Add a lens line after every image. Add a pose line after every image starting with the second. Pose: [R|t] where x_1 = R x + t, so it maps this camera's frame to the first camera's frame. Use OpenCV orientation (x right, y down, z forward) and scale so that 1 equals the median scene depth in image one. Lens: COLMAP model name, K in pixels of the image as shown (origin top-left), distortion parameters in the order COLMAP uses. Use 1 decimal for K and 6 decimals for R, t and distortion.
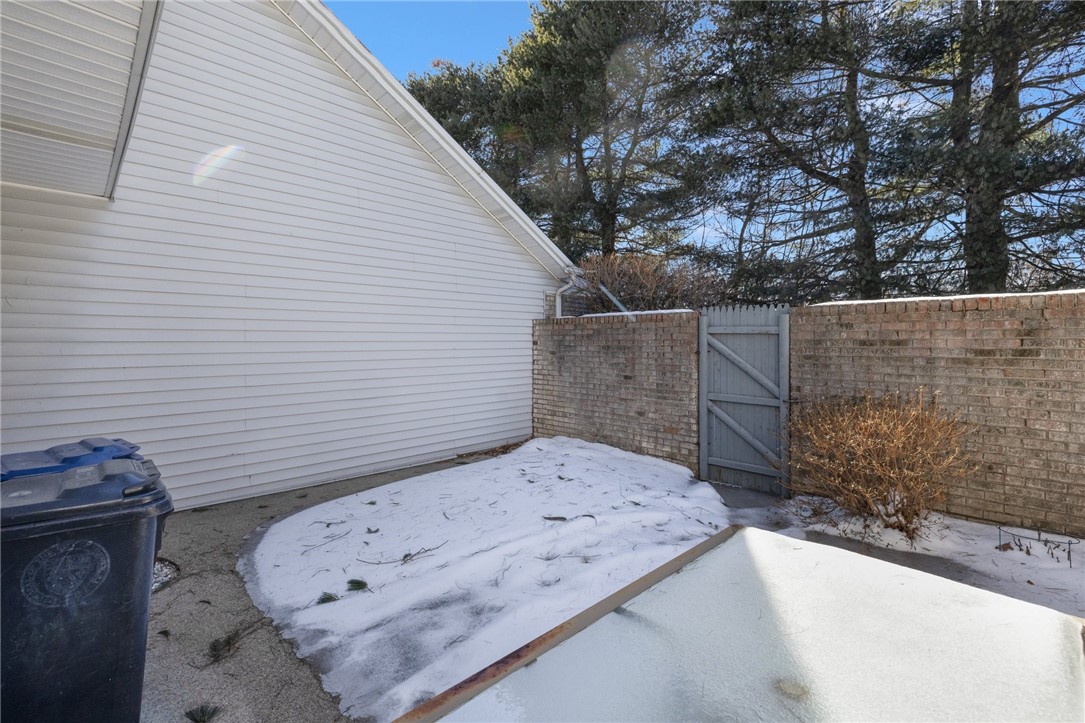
lens RADIAL K [[482.2, 0, 534.3], [0, 482.2, 362.6], [0, 0, 1]] dist [0.003673, 0.000470]
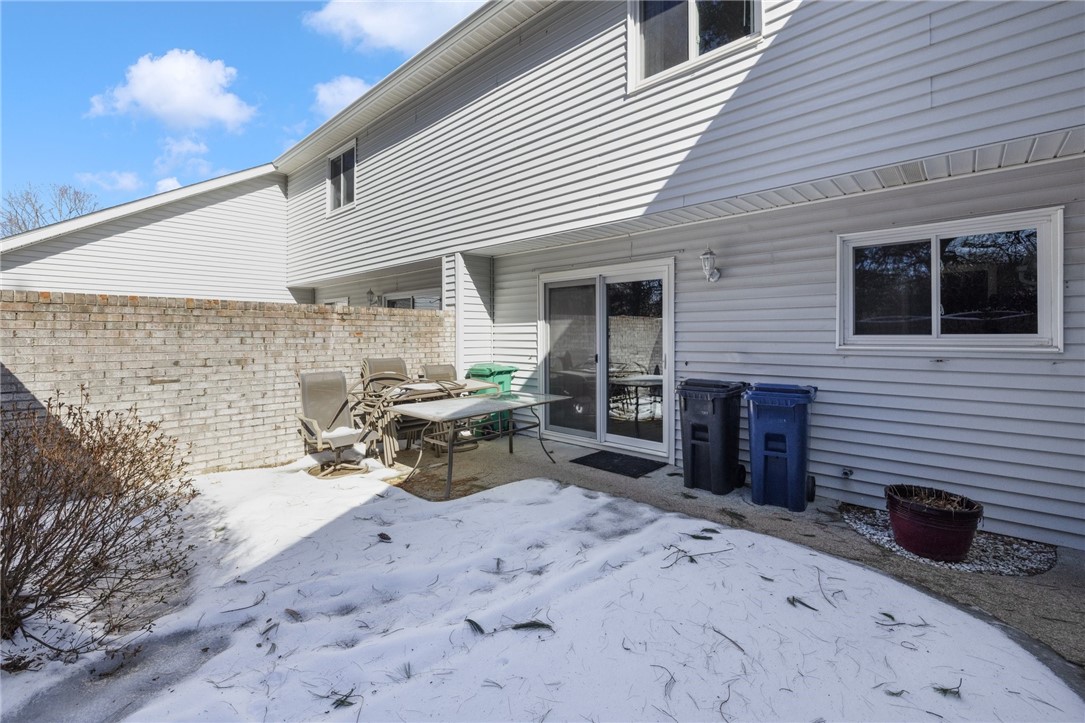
lens RADIAL K [[493.3, 0, 520.7], [0, 493.3, 339.8], [0, 0, 1]] dist [0.000877, 0.000116]
pose [[-0.999833, 0.003834, -0.017879, 0.049026], [0.002855, 0.998509, 0.054505, -0.045188], [0.018062, 0.054444, -0.998353, 1.188531]]
